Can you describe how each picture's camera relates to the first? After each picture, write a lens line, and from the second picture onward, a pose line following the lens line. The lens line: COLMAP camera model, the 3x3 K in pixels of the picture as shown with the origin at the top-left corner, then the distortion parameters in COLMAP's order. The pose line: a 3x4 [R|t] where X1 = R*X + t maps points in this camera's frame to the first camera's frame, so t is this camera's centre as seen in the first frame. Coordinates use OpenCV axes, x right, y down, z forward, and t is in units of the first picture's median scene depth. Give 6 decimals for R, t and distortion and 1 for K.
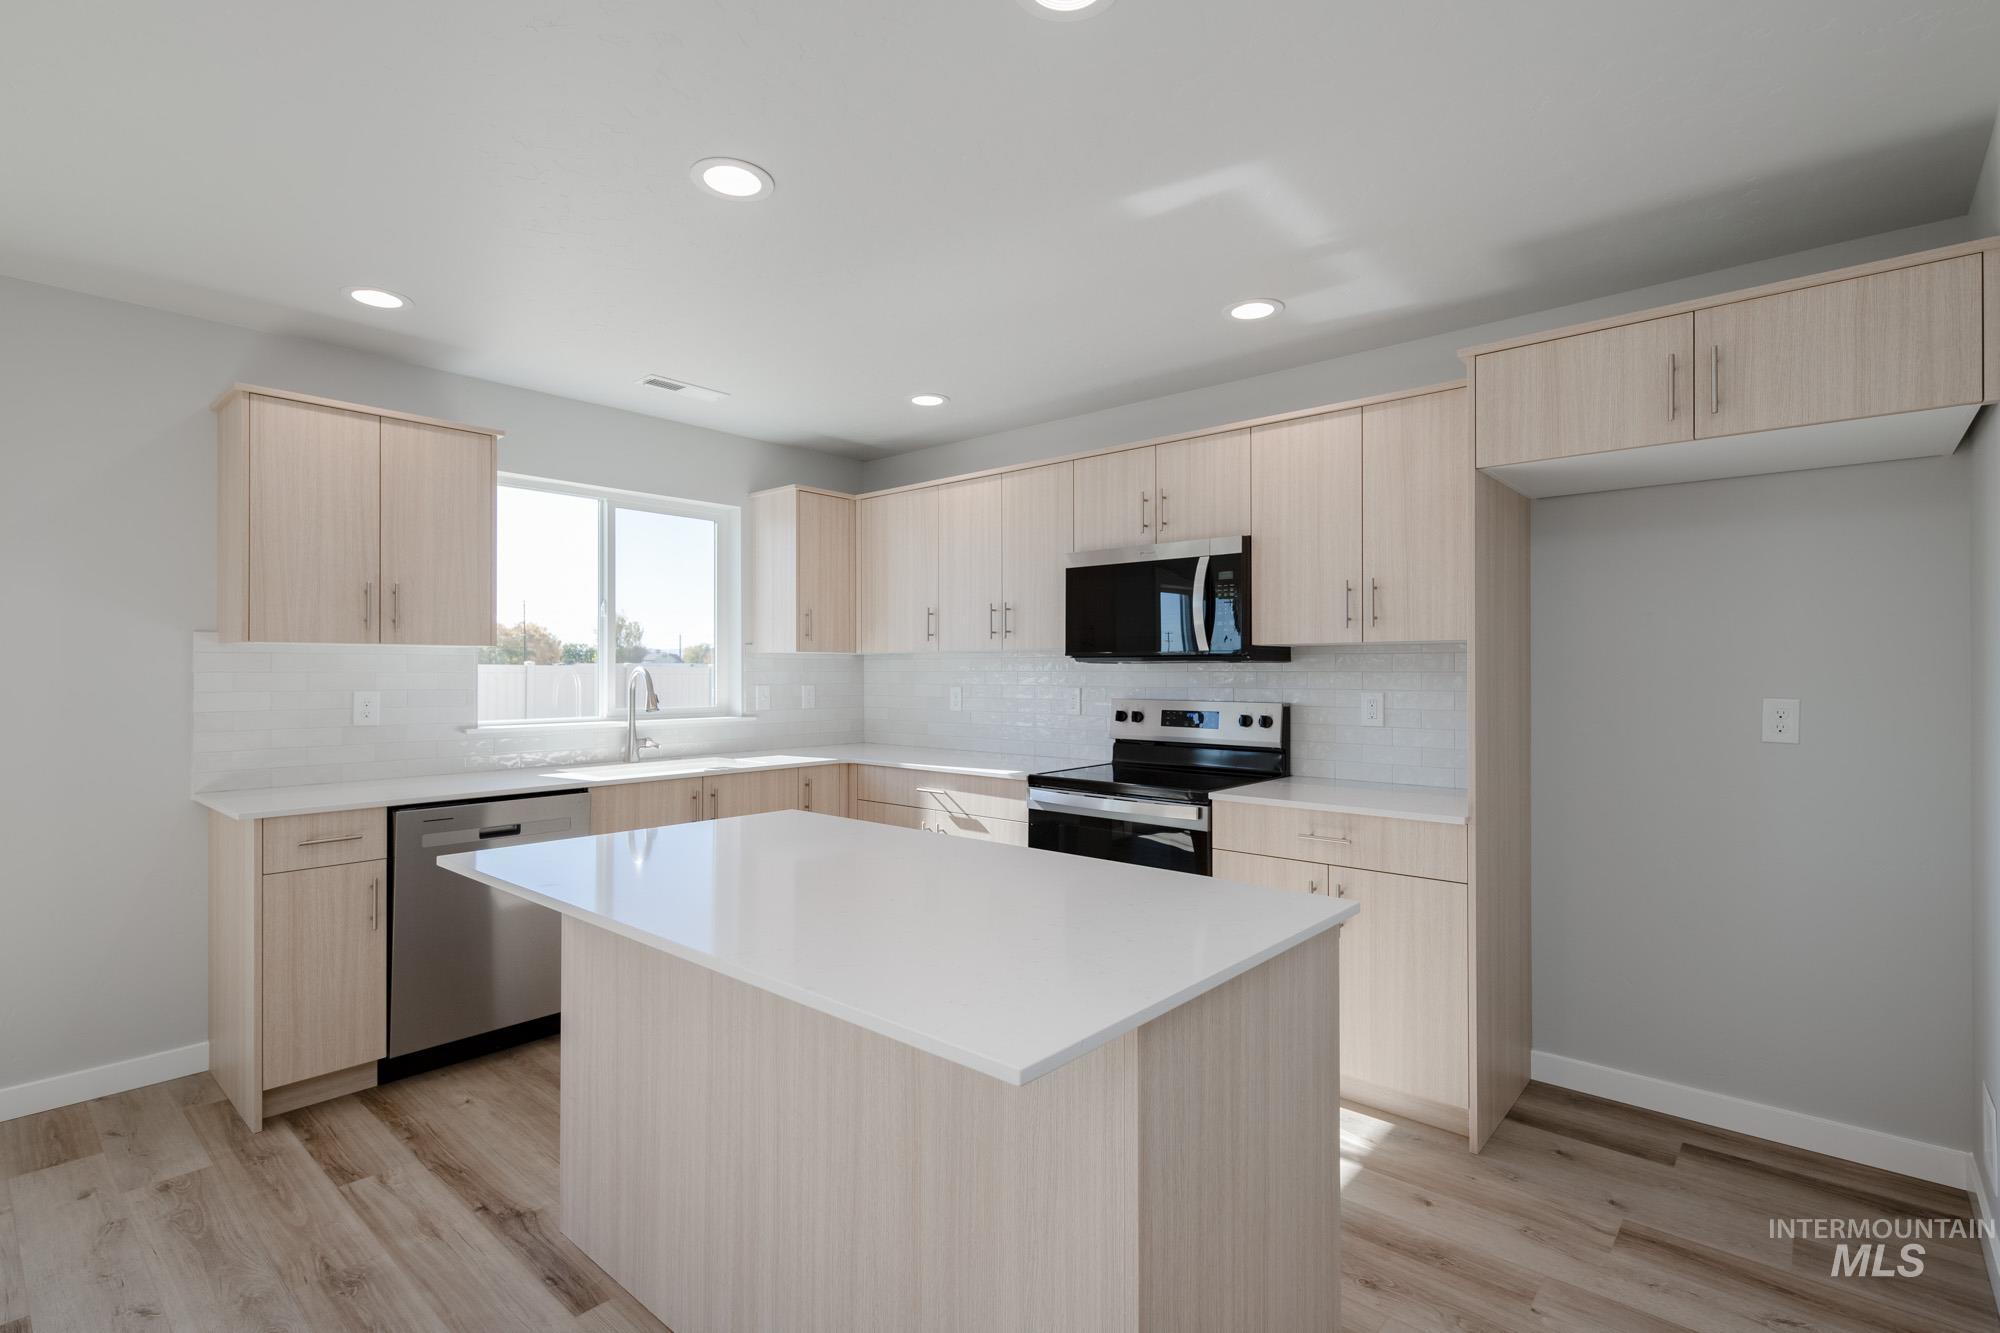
lens RADIAL K [[950.1, 0, 989.1], [0, 950.1, 663.4], [0, 0, 1]] dist [0.000188, 0.000035]
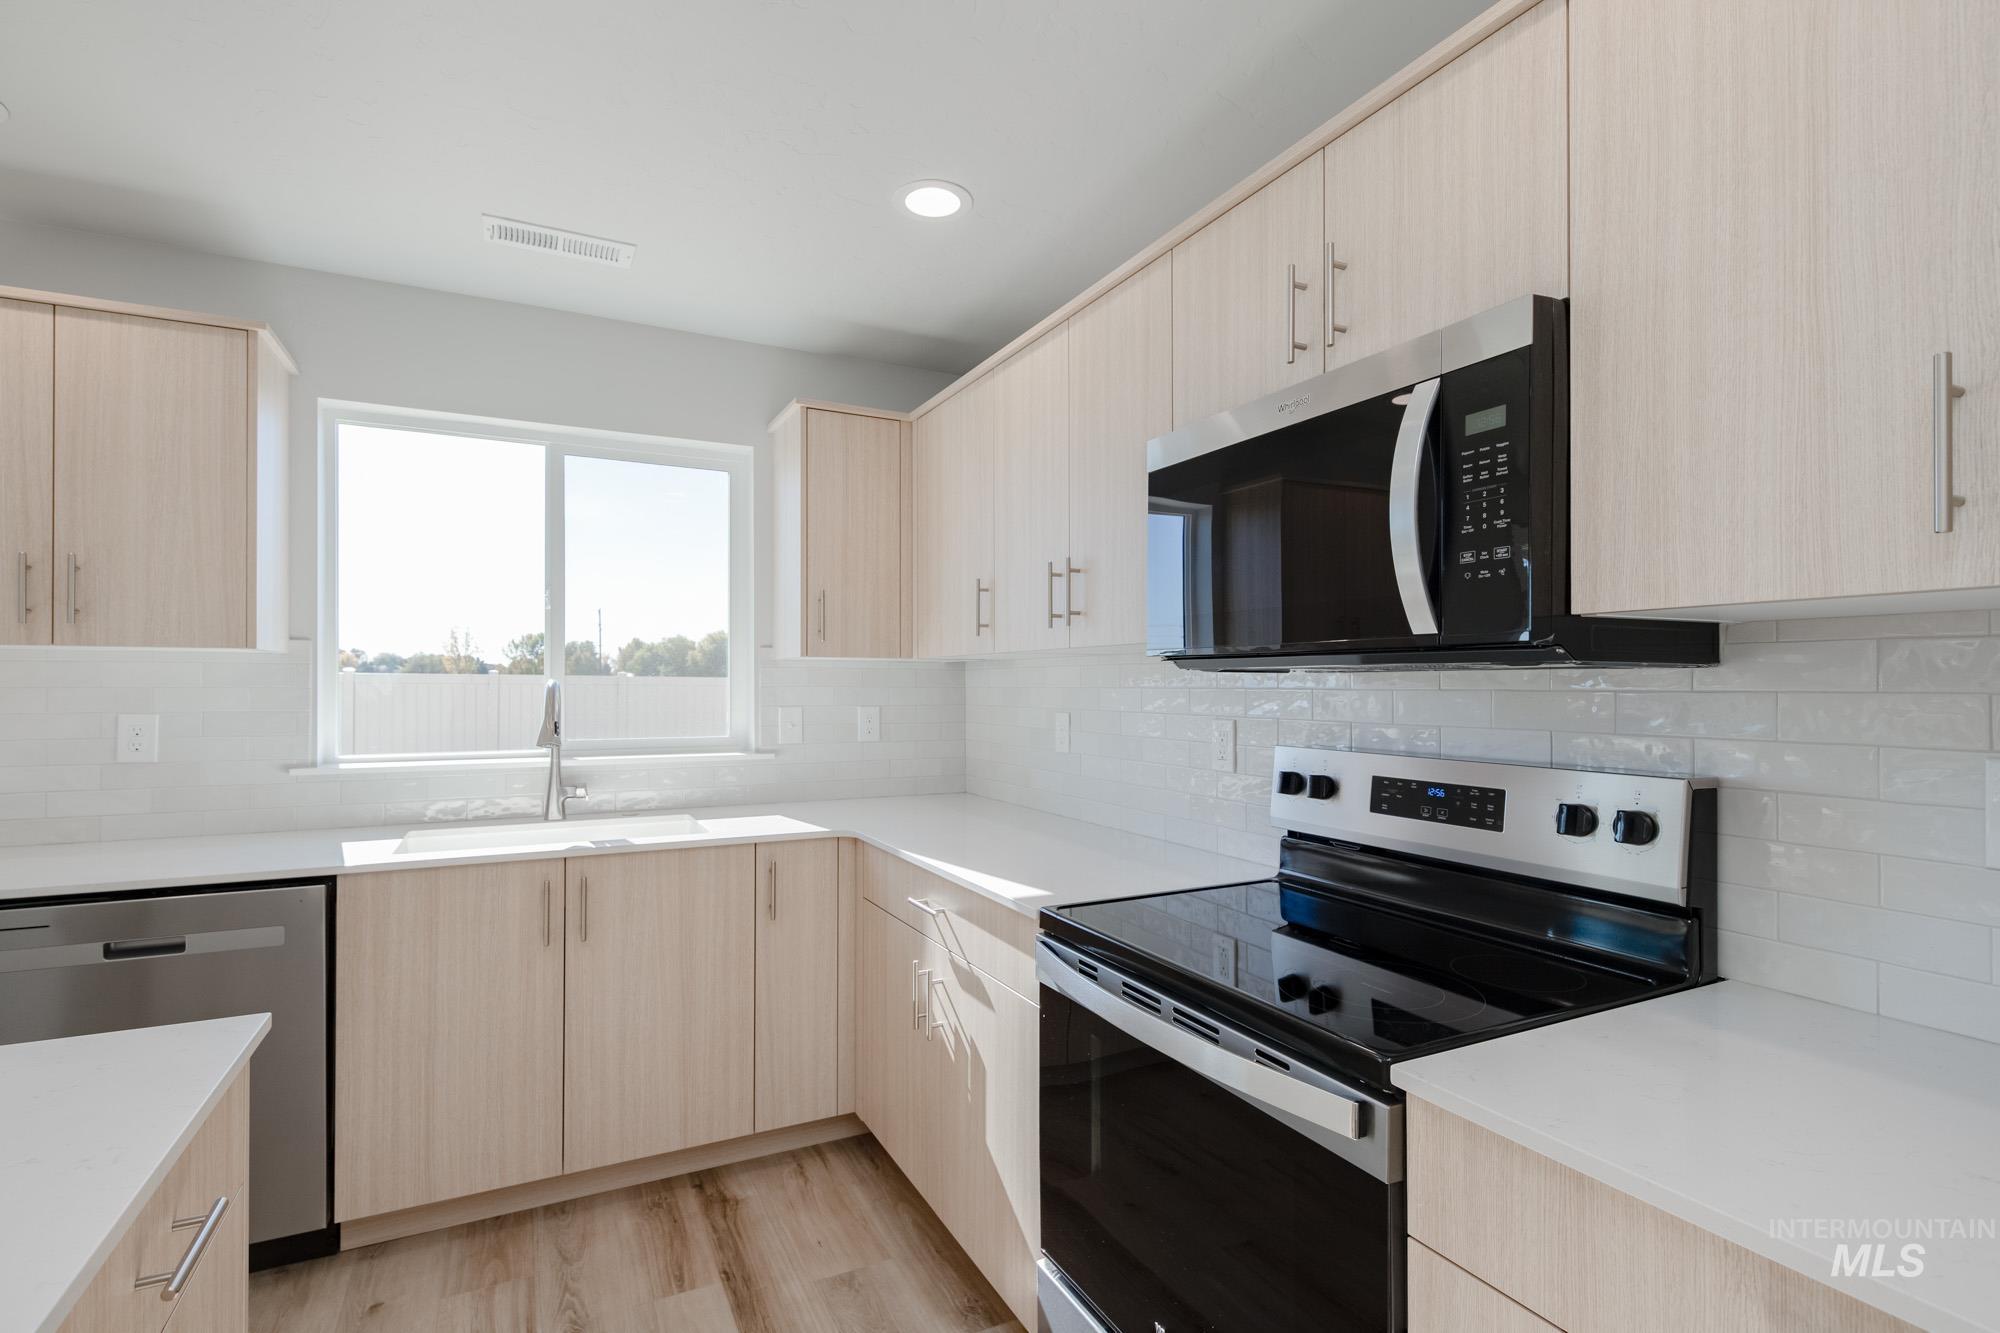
lens RADIAL K [[960.1, 0, 975.4], [0, 960.1, 675.7], [0, 0, 1]] dist [0.002004, 0.000544]
pose [[0.926915, -0.002075, -0.375267, 0.185534], [0.001451, 0.999997, -0.001945, 0.002658], [0.375270, 0.001258, 0.926915, 0.533901]]
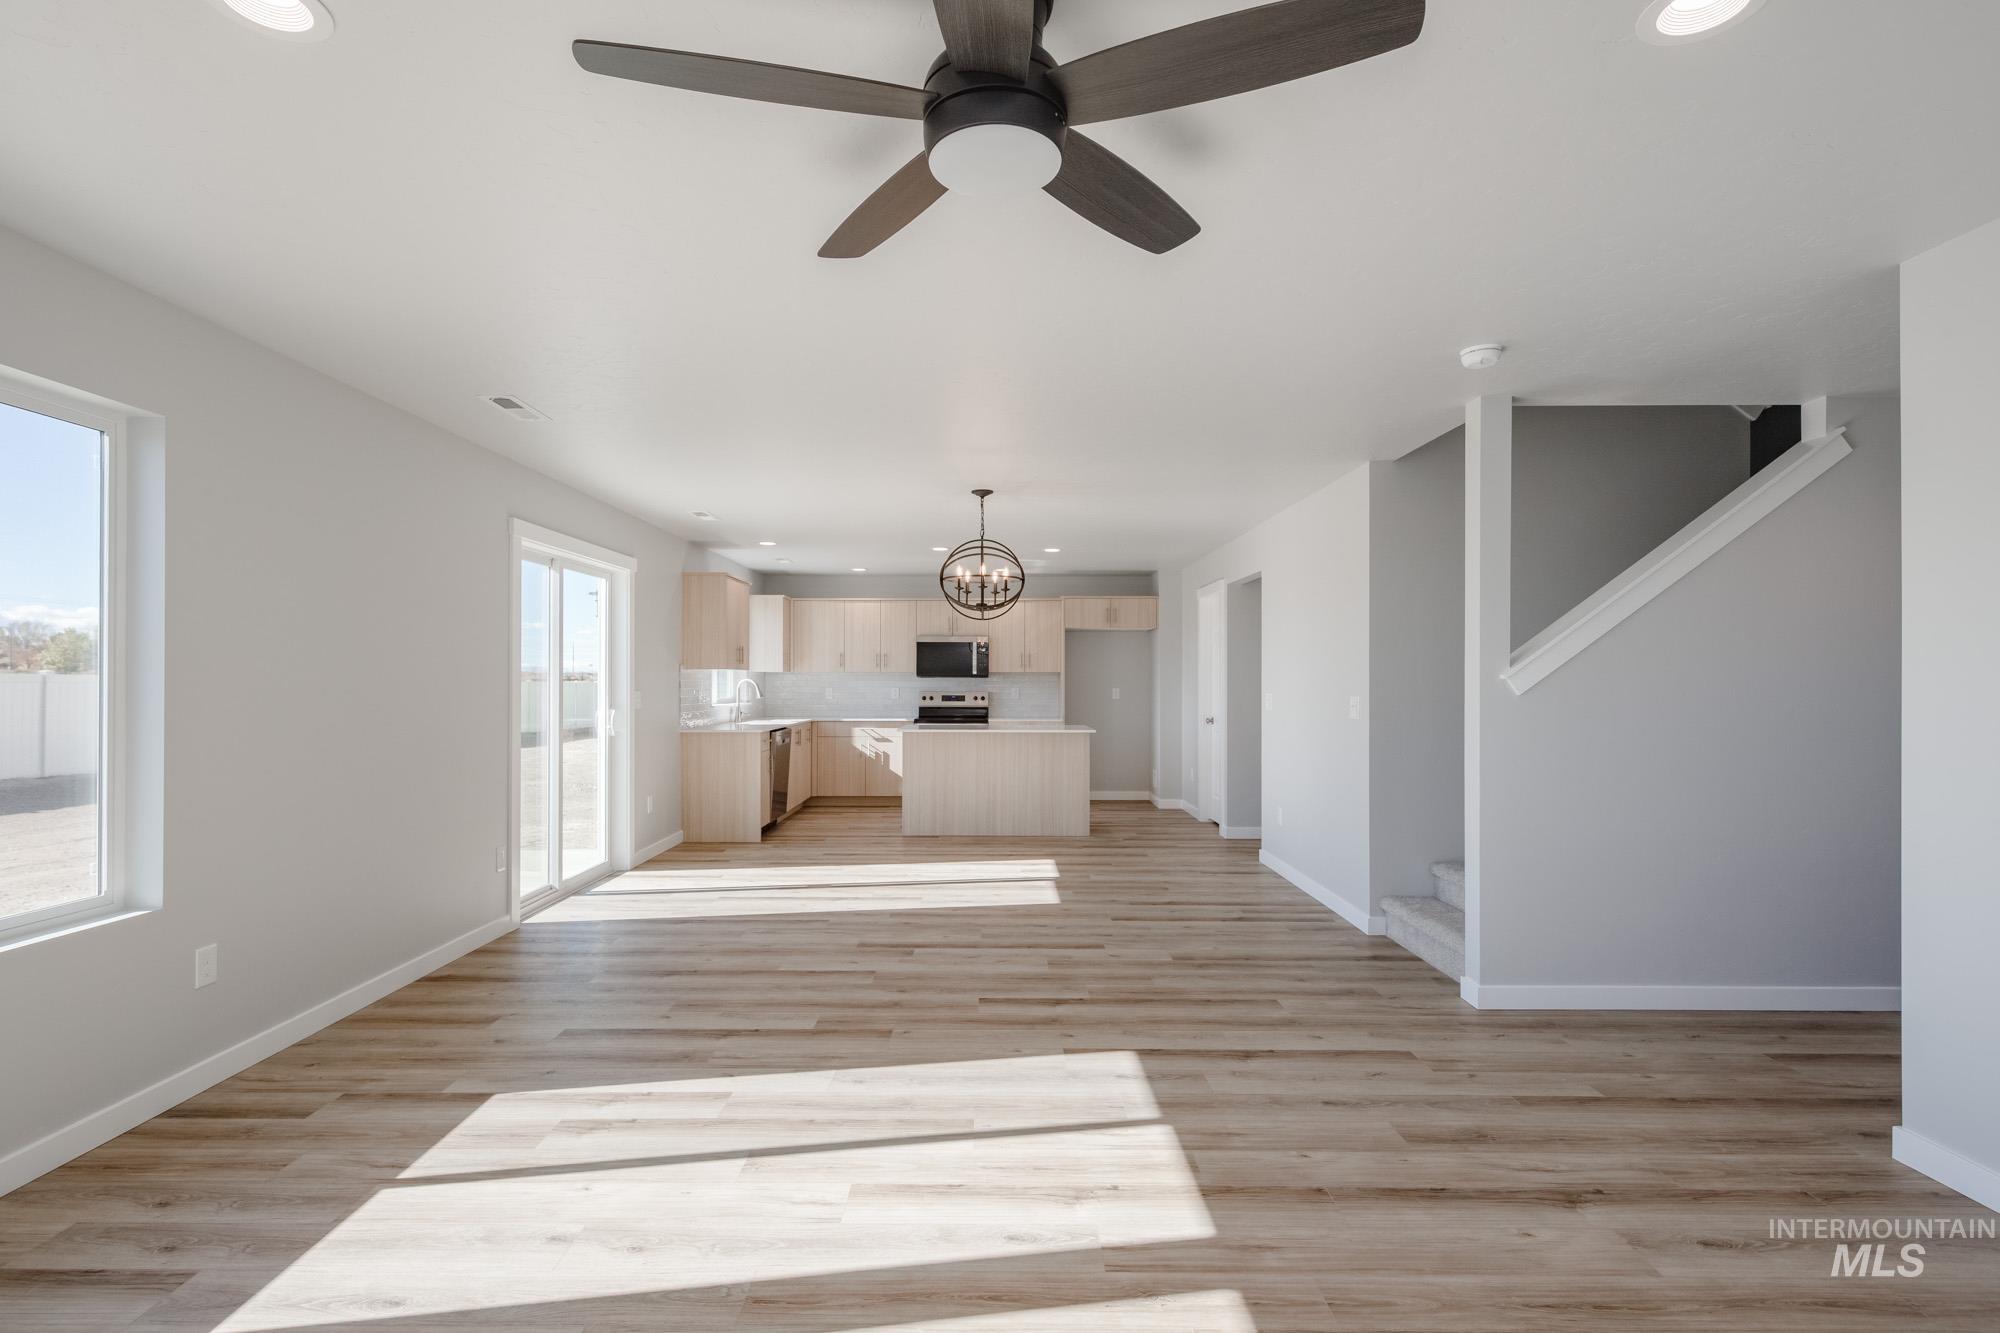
lens RADIAL K [[946.6, 0, 991.5], [0, 946.6, 676.1], [0, 0, 1]] dist [0.016238, -0.008119]
pose [[0.752917, 0.004311, 0.658102, -1.547345], [-0.007252, 0.999972, 0.001746, -0.011711], [-0.658076, -0.006088, 0.752927, -1.168914]]
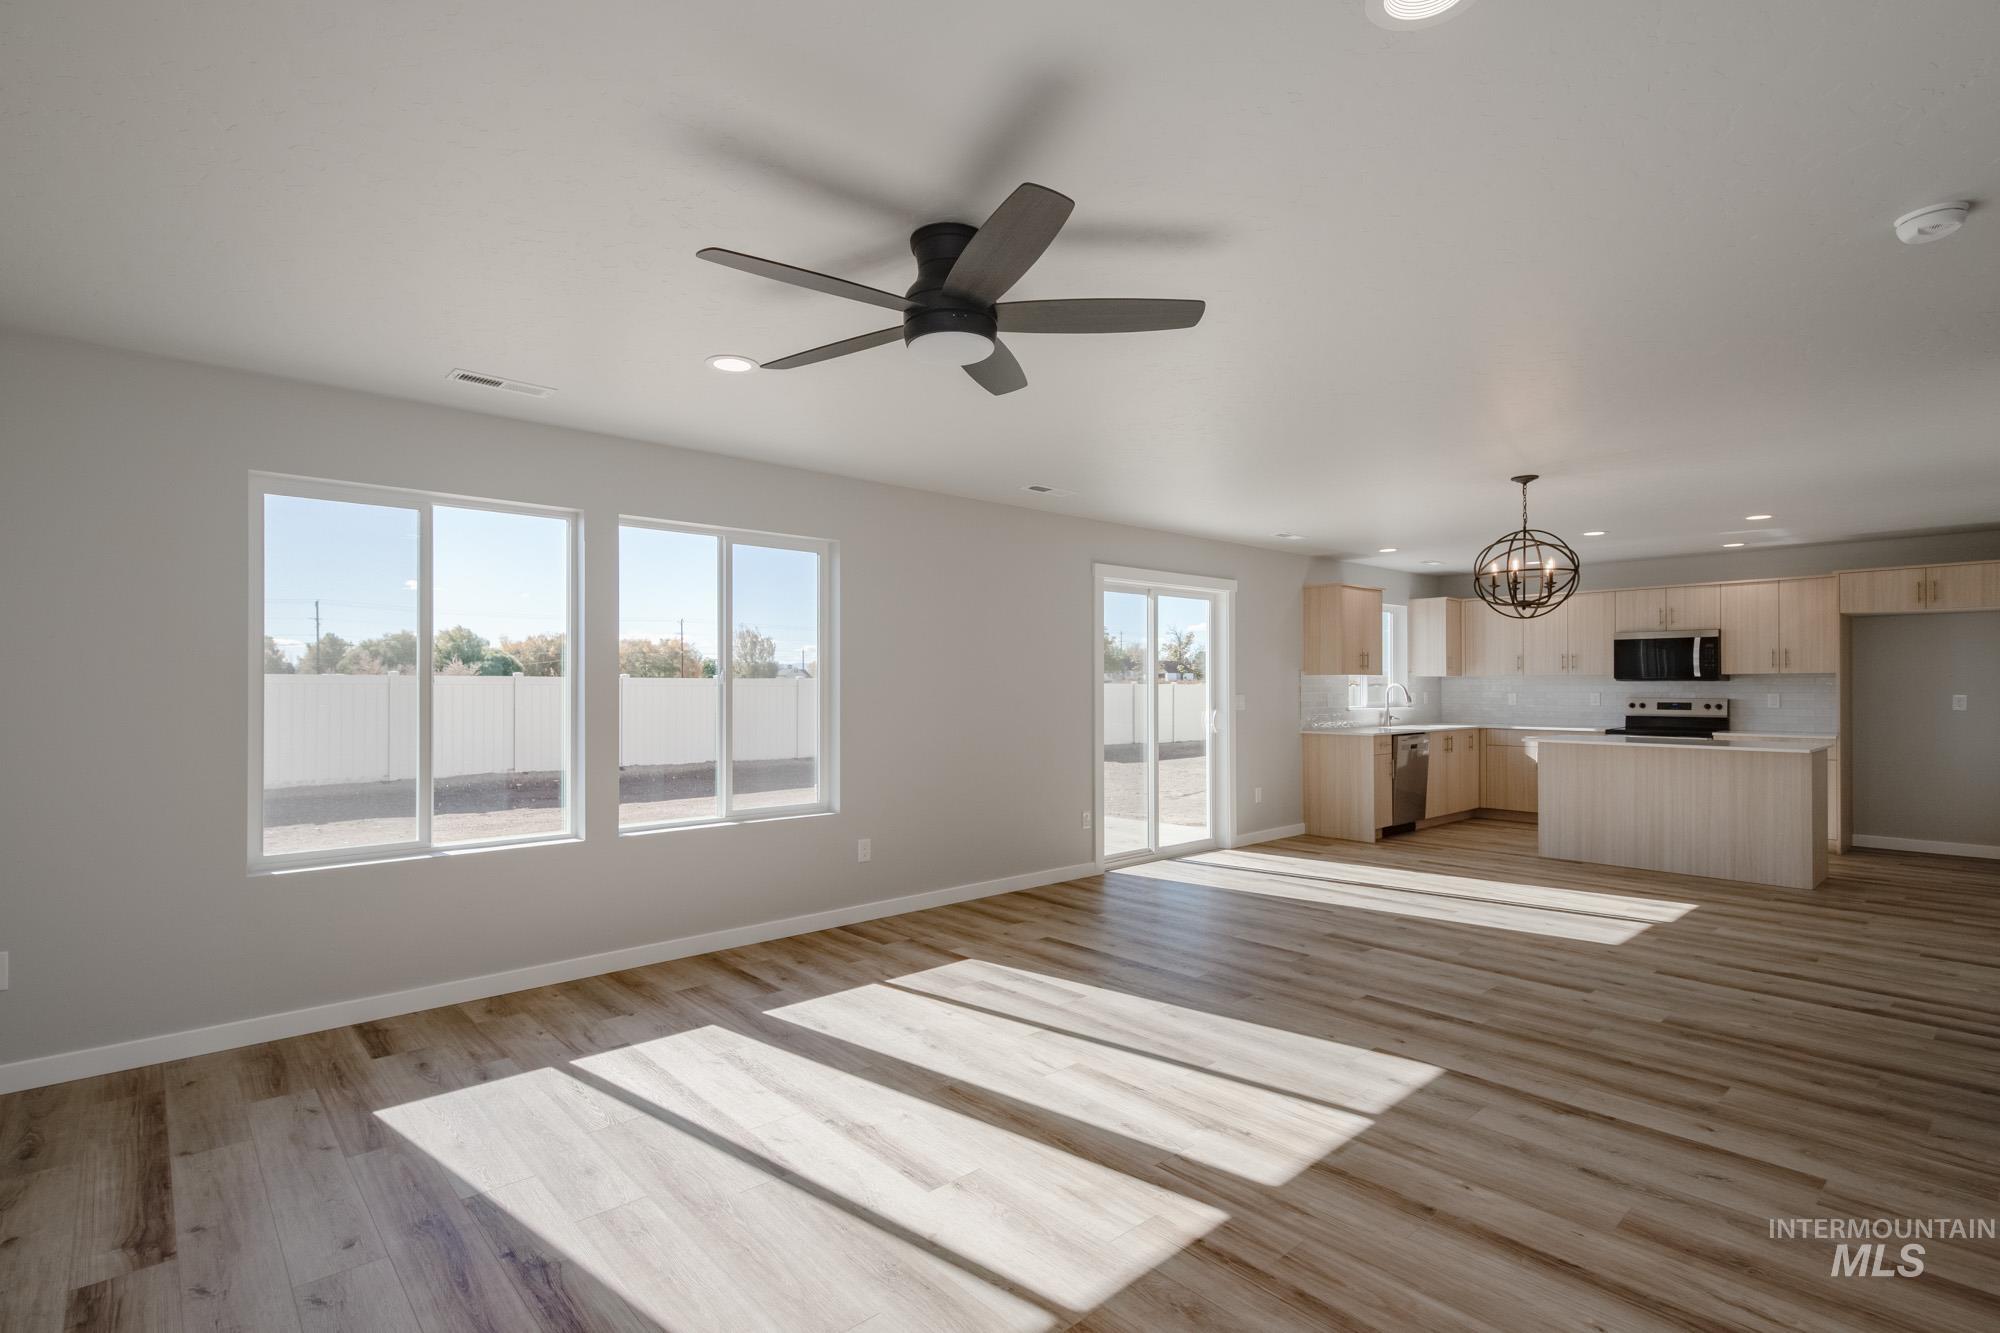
lens RADIAL K [[946.6, 0, 991.5], [0, 946.6, 676.1], [0, 0, 1]] dist [0.016238, -0.008119]
pose [[0.992965, -0.002886, -0.118371, -1.165465], [0.002737, 0.999995, -0.001424, -0.014748], [0.118375, 0.001090, 0.992968, -1.489108]]
